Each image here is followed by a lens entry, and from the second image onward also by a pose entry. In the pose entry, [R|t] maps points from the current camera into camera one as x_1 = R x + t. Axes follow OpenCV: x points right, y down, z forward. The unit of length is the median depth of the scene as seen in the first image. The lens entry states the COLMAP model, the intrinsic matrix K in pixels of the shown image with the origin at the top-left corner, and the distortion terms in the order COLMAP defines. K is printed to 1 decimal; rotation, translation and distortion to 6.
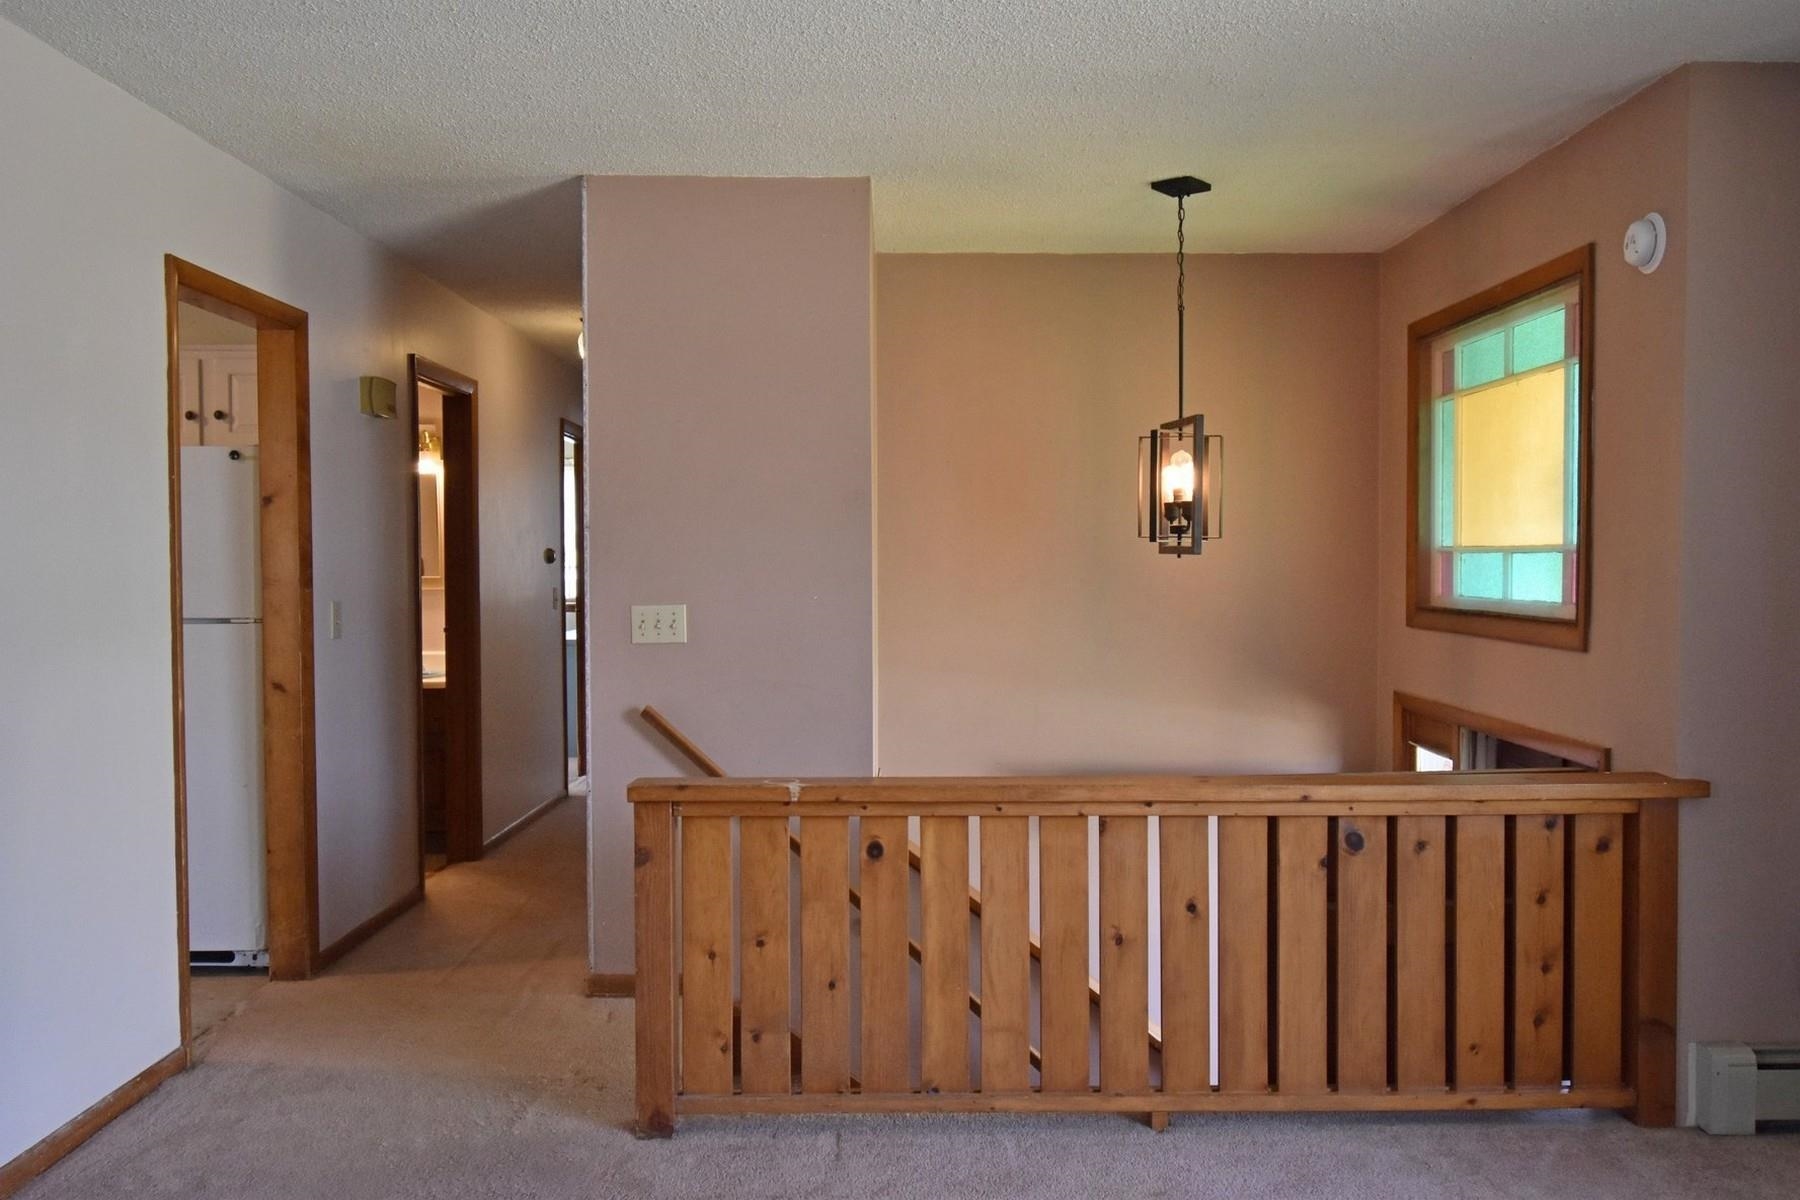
lens RADIAL K [[1469.2, 0, 933.4], [0, 1469.2, 603.8], [0, 0, 1]] dist [0.008230, -0.008140]
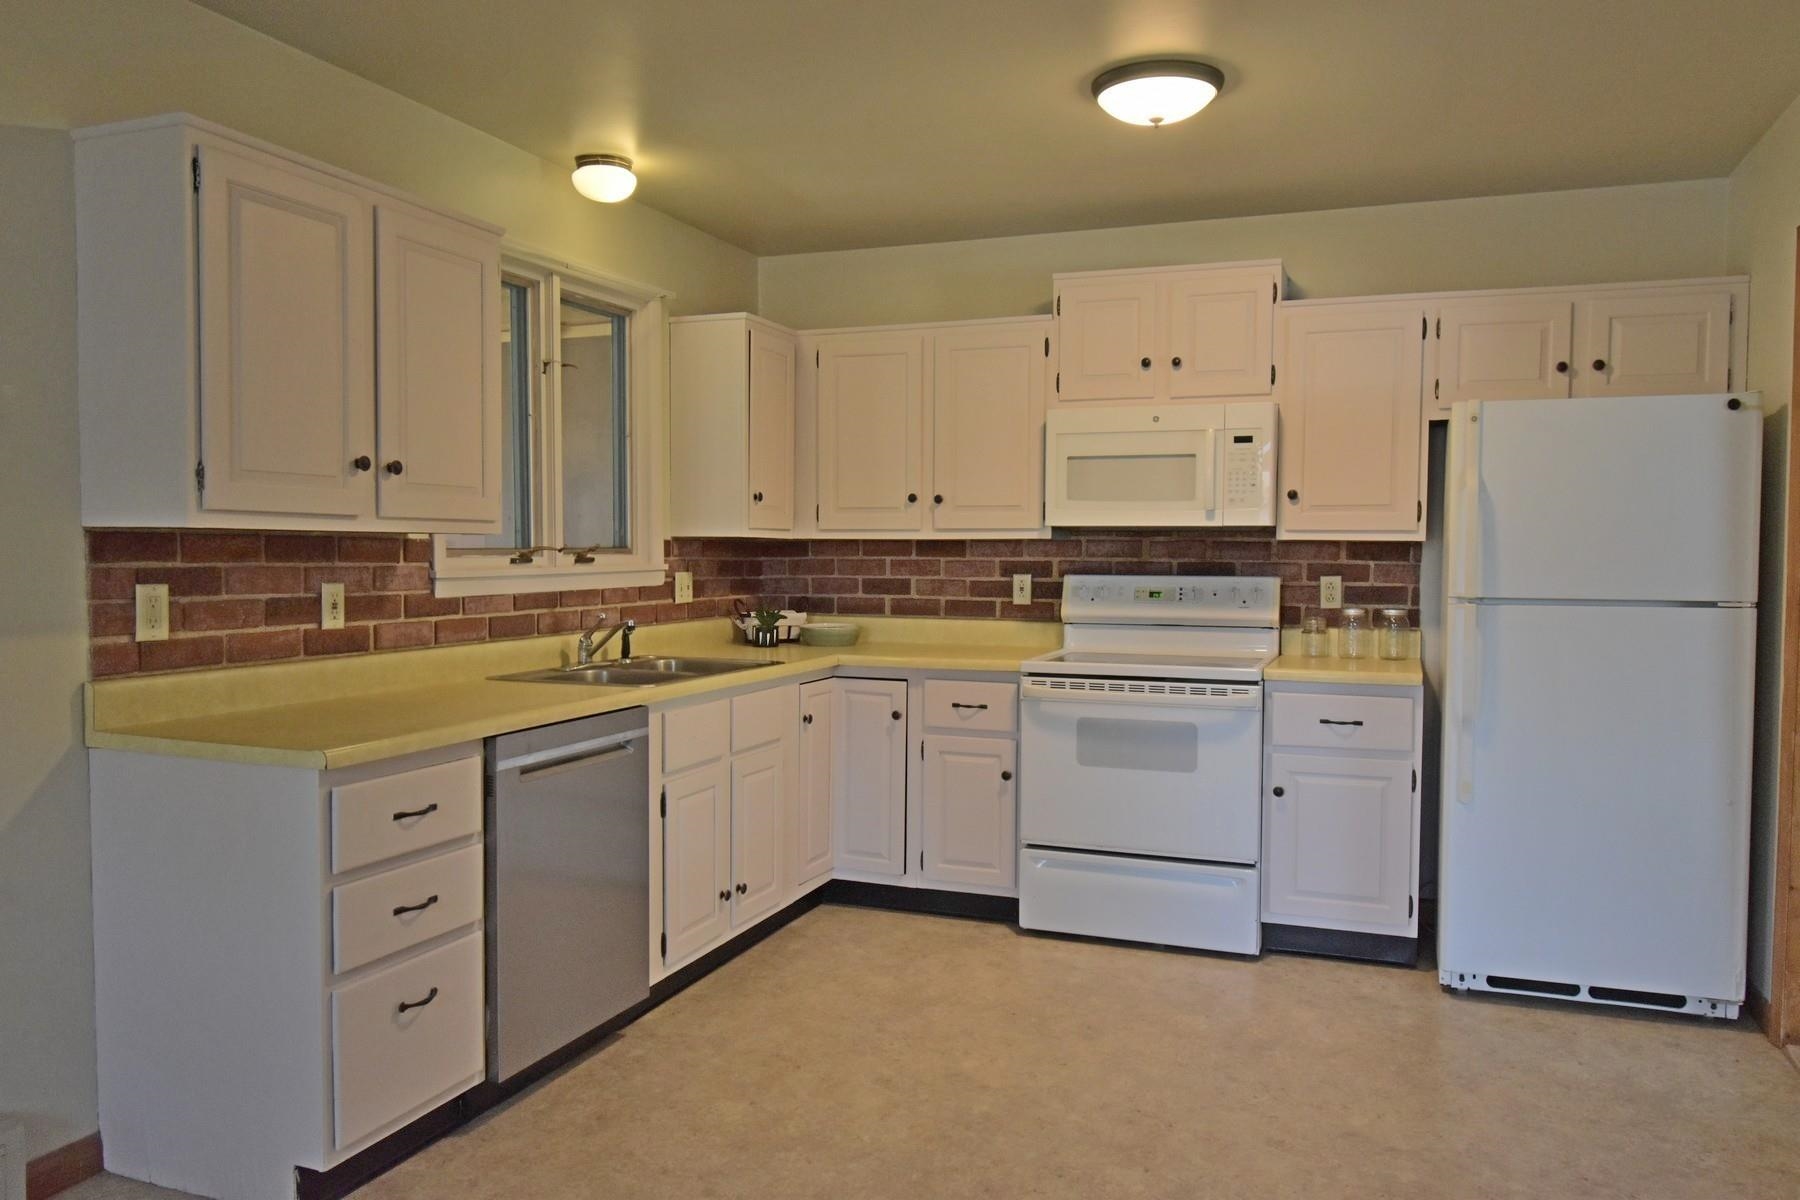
lens RADIAL K [[1331.6, 0, 900.0], [0, 1331.6, 600.0], [0, 0, 1]] dist [0.009386, -0.019506]
pose [[0.926849, 0.023278, -0.374711, -0.611655], [-0.018985, 0.999705, 0.015145, 0.006408], [0.374953, -0.006923, 0.927018, 0.125325]]
